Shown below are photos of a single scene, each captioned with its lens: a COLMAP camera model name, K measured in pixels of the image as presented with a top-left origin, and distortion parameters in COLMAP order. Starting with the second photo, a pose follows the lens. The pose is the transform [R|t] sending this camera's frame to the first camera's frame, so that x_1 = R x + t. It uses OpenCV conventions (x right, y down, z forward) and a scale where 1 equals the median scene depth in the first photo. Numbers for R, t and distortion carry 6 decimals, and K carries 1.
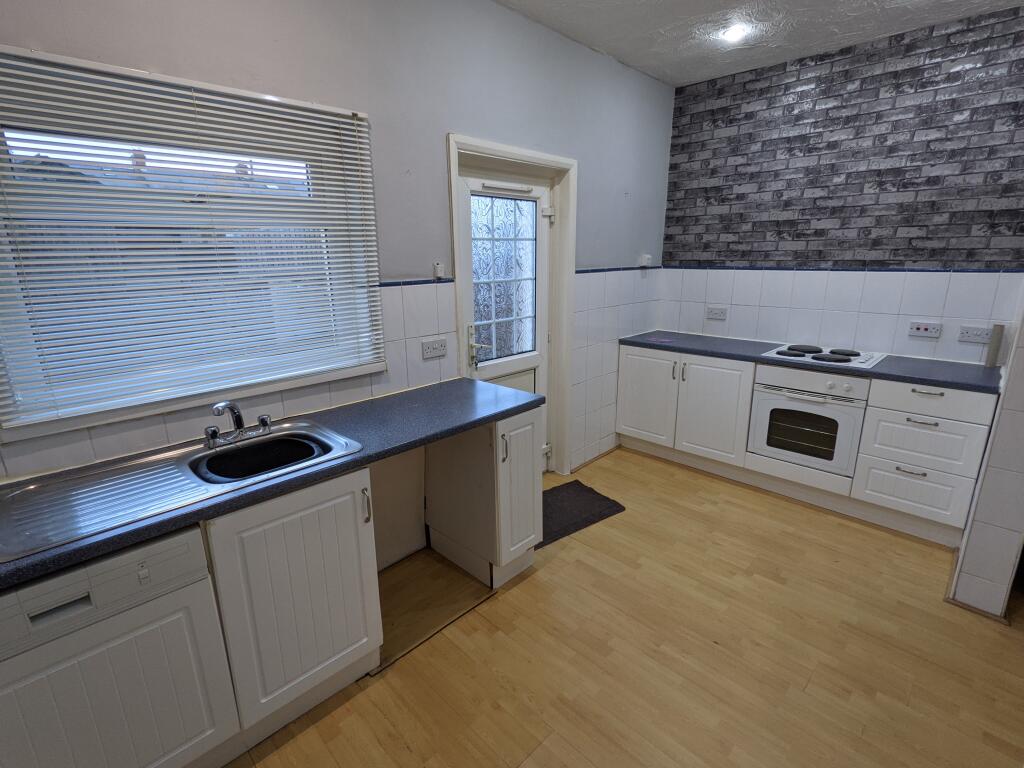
lens RADIAL K [[497.0, 0, 514.2], [0, 497.0, 386.3], [0, 0, 1]] dist [0.000939, -0.000608]
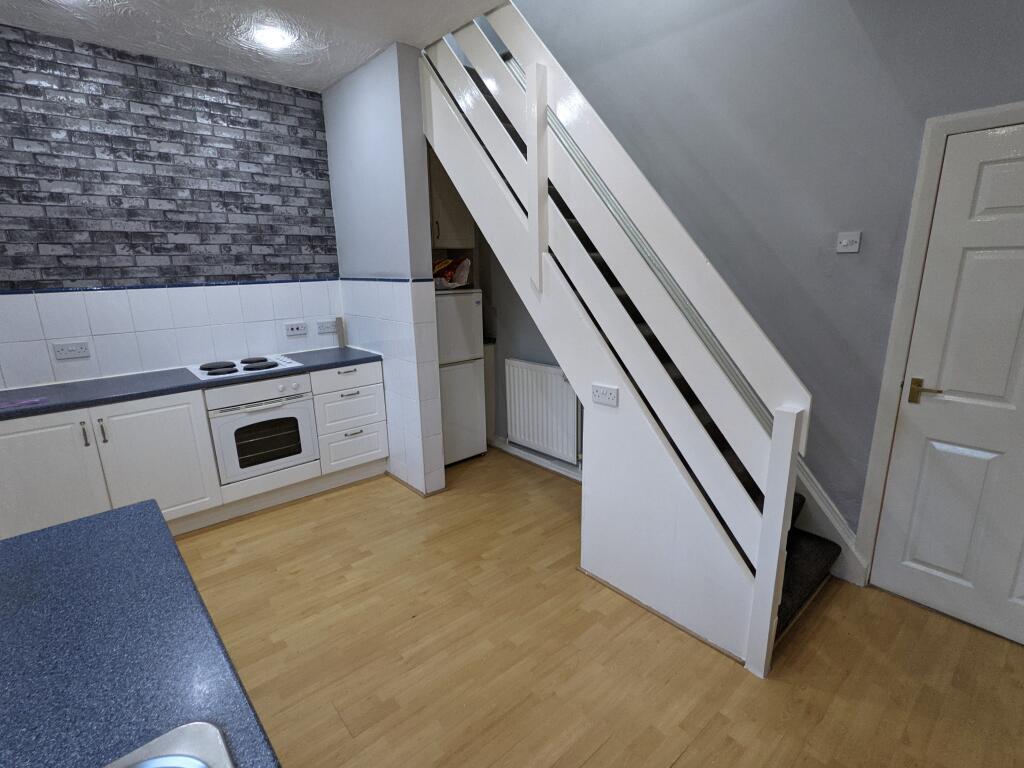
lens RADIAL K [[497.0, 0, 514.2], [0, 497.0, 386.3], [0, 0, 1]] dist [0.000939, -0.000608]
pose [[0.065128, -0.236561, 0.969431, -0.362934], [0.272186, 0.938867, 0.210817, -0.092648], [-0.960038, 0.250135, 0.125535, 0.359288]]
